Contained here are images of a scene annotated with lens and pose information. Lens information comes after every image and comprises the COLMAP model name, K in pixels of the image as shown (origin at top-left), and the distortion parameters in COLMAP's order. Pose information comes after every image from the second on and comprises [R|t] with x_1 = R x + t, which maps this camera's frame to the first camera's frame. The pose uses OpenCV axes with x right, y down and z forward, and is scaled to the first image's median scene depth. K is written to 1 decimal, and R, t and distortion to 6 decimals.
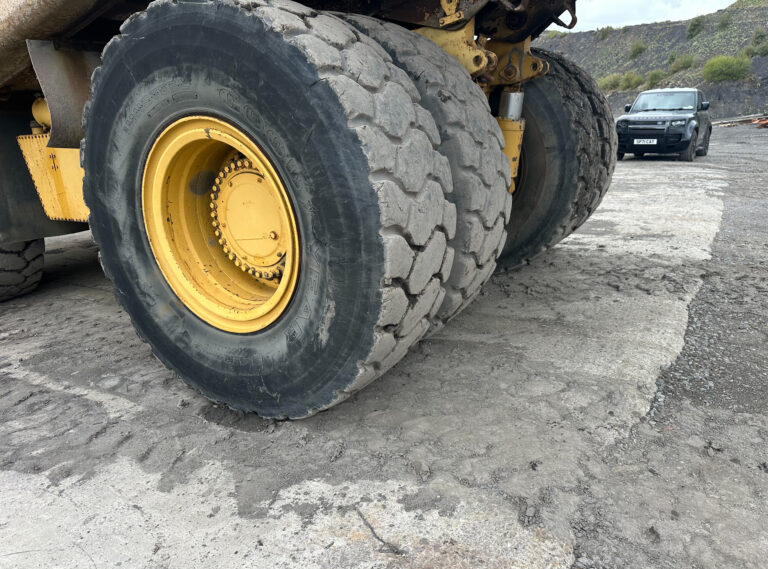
lens RADIAL K [[550.4, 0, 384.9], [0, 550.4, 290.8], [0, 0, 1]] dist [0.101584, -0.117979]
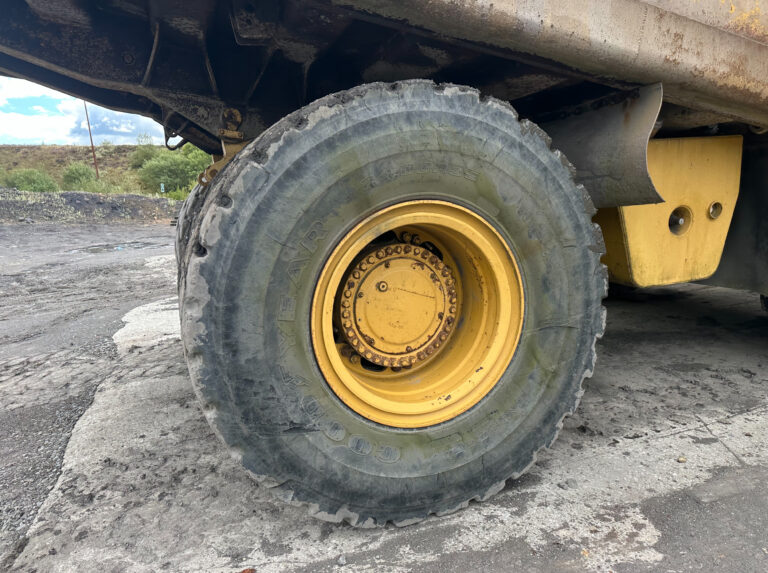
lens RADIAL K [[539.0, 0, 384.0], [0, 539.0, 286.5], [0, 0, 1]] dist [-0.002579, -0.005808]
pose [[-0.586611, 0.201527, -0.784395, 0.816469], [-0.180303, 0.911739, 0.369084, -0.590133], [0.789543, 0.357938, -0.498500, 1.651042]]
